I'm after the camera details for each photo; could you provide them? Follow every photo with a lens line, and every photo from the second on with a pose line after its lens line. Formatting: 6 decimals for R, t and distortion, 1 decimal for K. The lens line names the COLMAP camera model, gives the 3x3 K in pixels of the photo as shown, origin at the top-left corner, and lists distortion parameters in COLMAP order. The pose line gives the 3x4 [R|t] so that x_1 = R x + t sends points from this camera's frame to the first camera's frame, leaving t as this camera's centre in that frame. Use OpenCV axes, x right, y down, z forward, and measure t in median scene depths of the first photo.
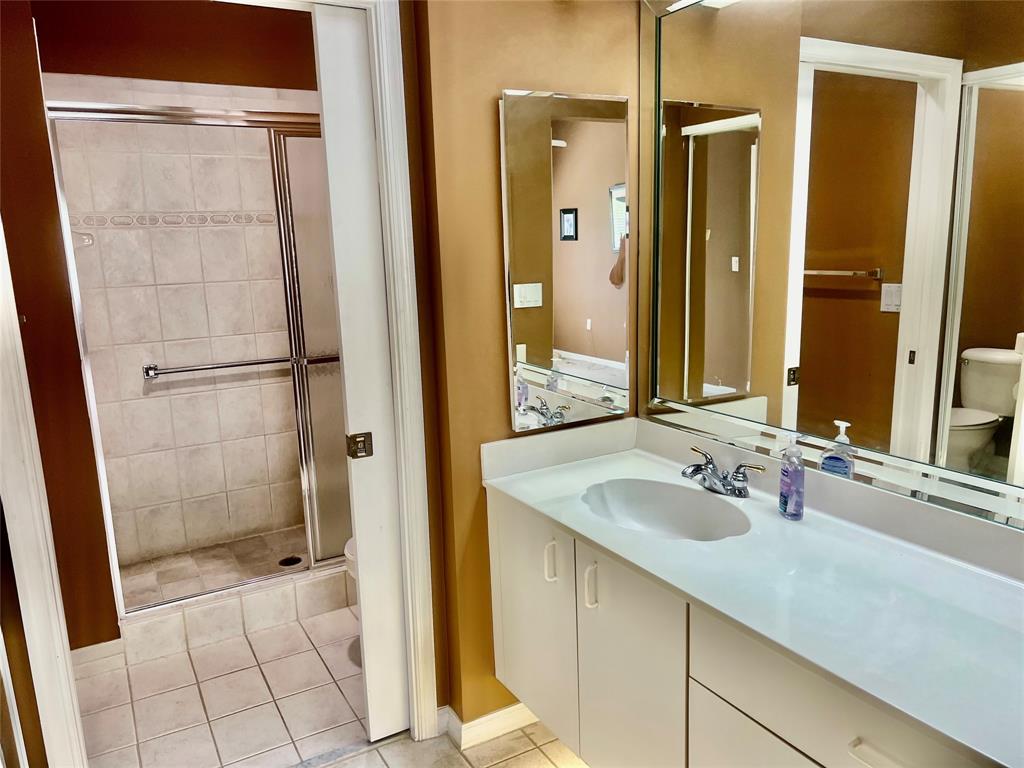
lens RADIAL K [[768.1, 0, 509.6], [0, 768.1, 386.6], [0, 0, 1]] dist [0.036414, -0.036191]
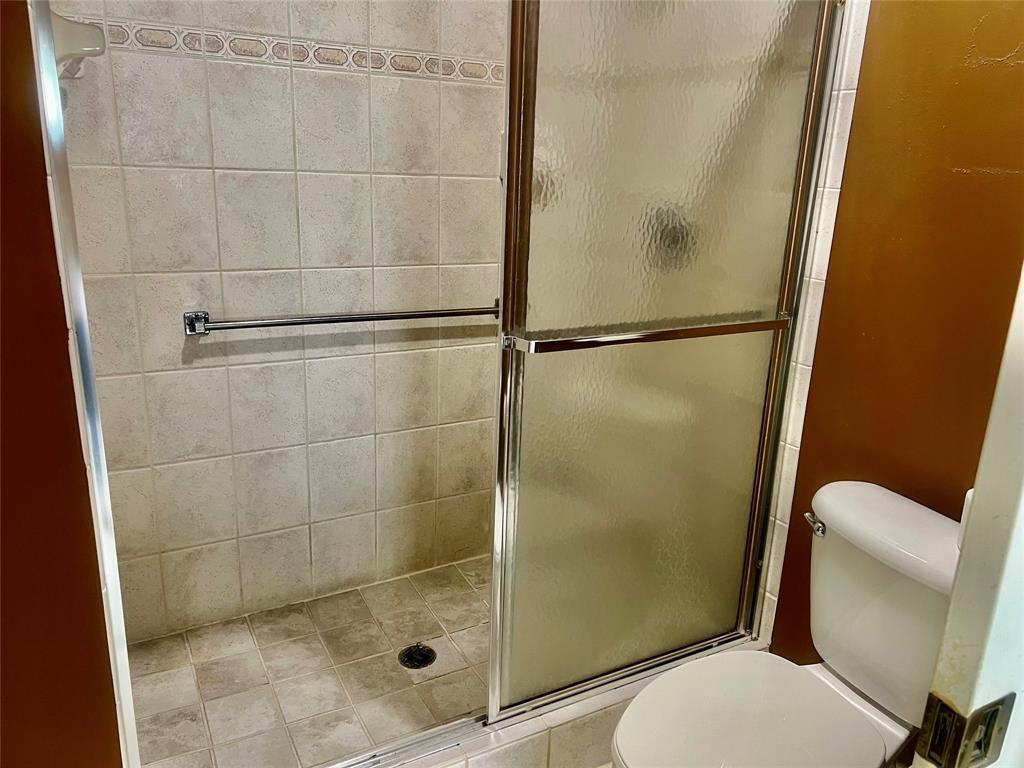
lens RADIAL K [[768.1, 0, 514.2], [0, 768.1, 385.4], [0, 0, 1]] dist [0.036414, -0.036191]
pose [[0.997554, 0.069888, 0.001263, -0.224267], [-0.069742, 0.993933, 0.085049, -0.037400], [0.004688, -0.084929, 0.996376, 0.421880]]
